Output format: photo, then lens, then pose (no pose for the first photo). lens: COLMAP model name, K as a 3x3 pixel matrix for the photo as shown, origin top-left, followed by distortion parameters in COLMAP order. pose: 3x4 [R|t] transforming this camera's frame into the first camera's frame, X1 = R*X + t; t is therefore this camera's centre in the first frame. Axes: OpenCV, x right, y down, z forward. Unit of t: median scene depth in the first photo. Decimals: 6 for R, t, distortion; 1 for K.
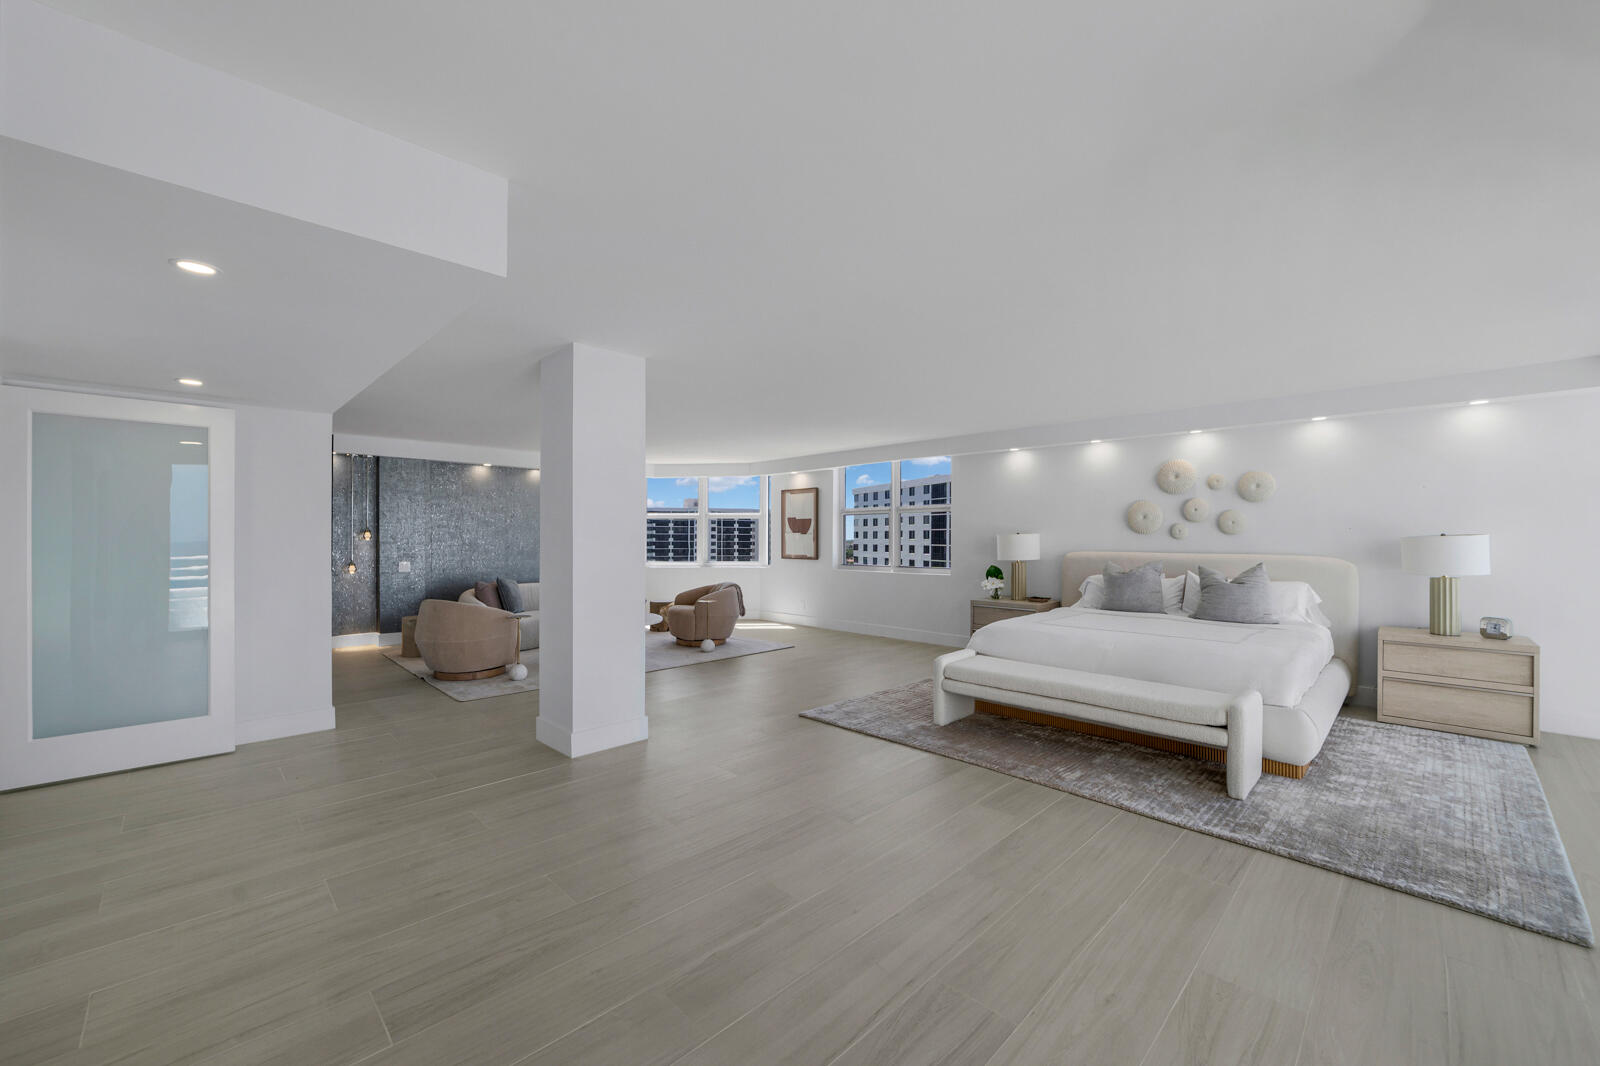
lens RADIAL K [[639.1, 0, 796.3], [0, 639.1, 533.4], [0, 0, 1]] dist [-0.009533, 0.001365]
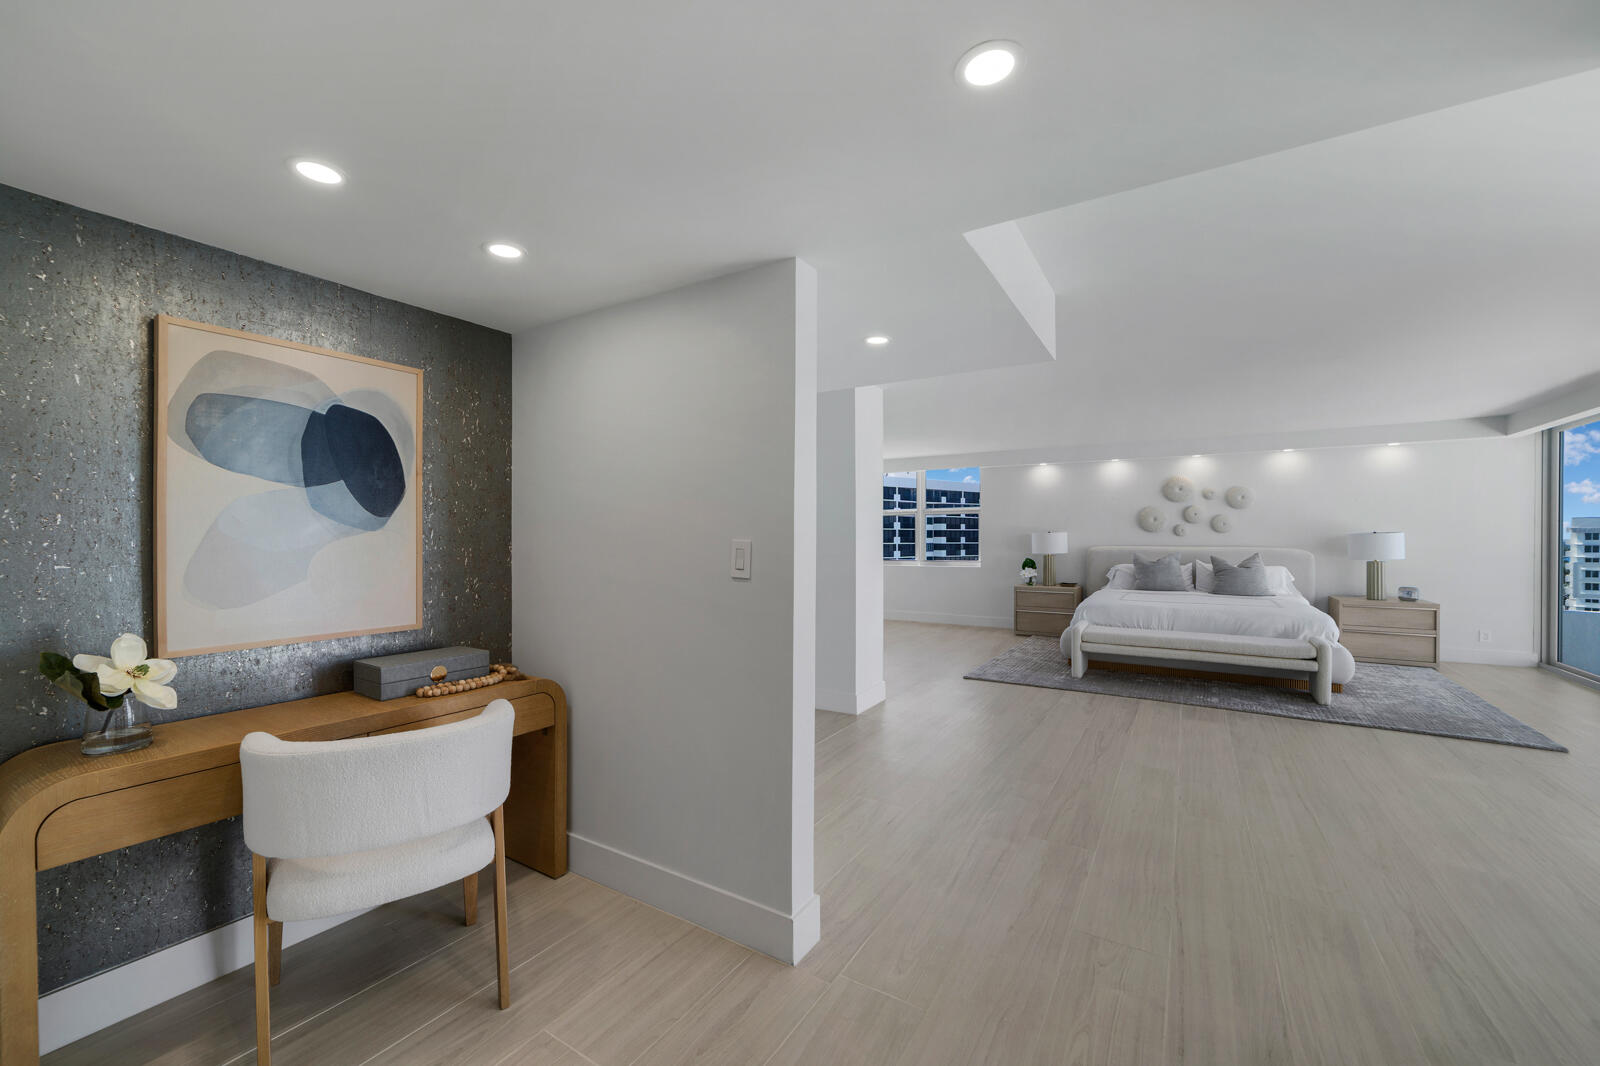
lens RADIAL K [[639.1, 0, 784.9], [0, 639.1, 533.5], [0, 0, 1]] dist [-0.009533, 0.001365]
pose [[0.975842, -0.000045, 0.218477, -0.524483], [-0.000303, 0.999999, 0.001556, 0.001647], [-0.218477, -0.001585, 0.975841, -0.119713]]
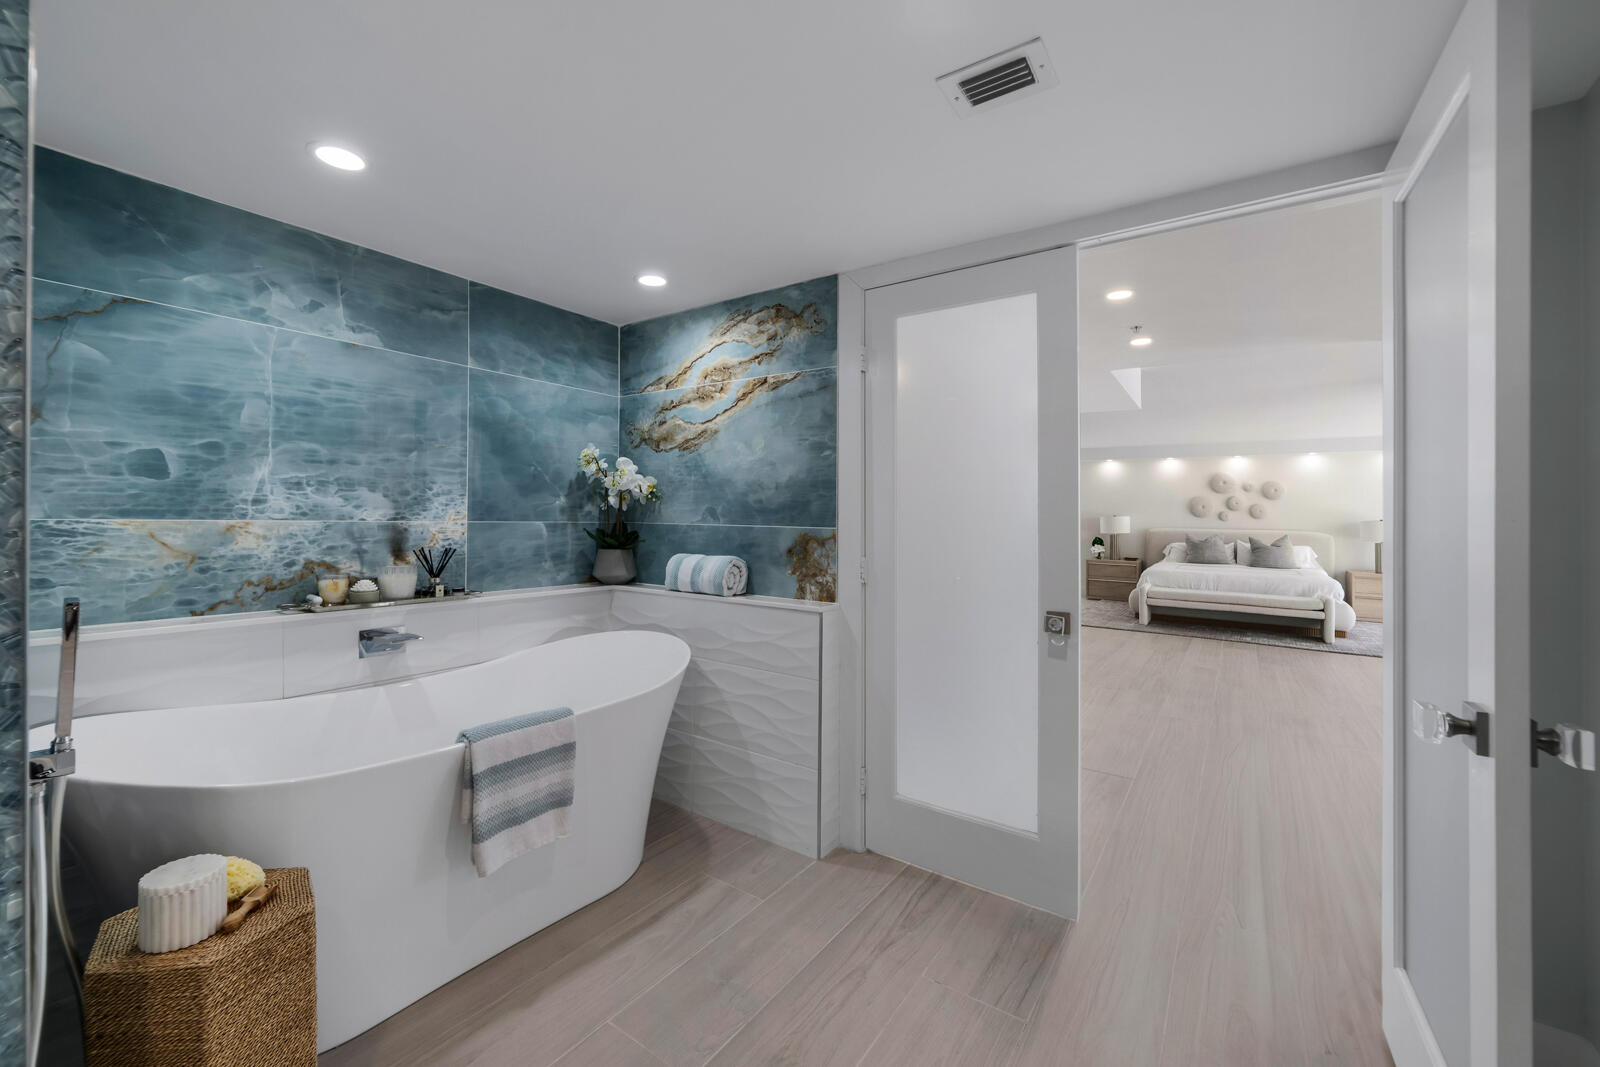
lens RADIAL K [[640.3, 0, 801.9], [0, 640.3, 498.3], [0, 0, 1]] dist [0.004257, 0.000182]
pose [[0.982314, 0.020814, 0.186080, -0.831945], [-0.016795, 0.999591, -0.023151, 0.007441], [-0.186485, 0.019616, 0.982262, -0.451558]]
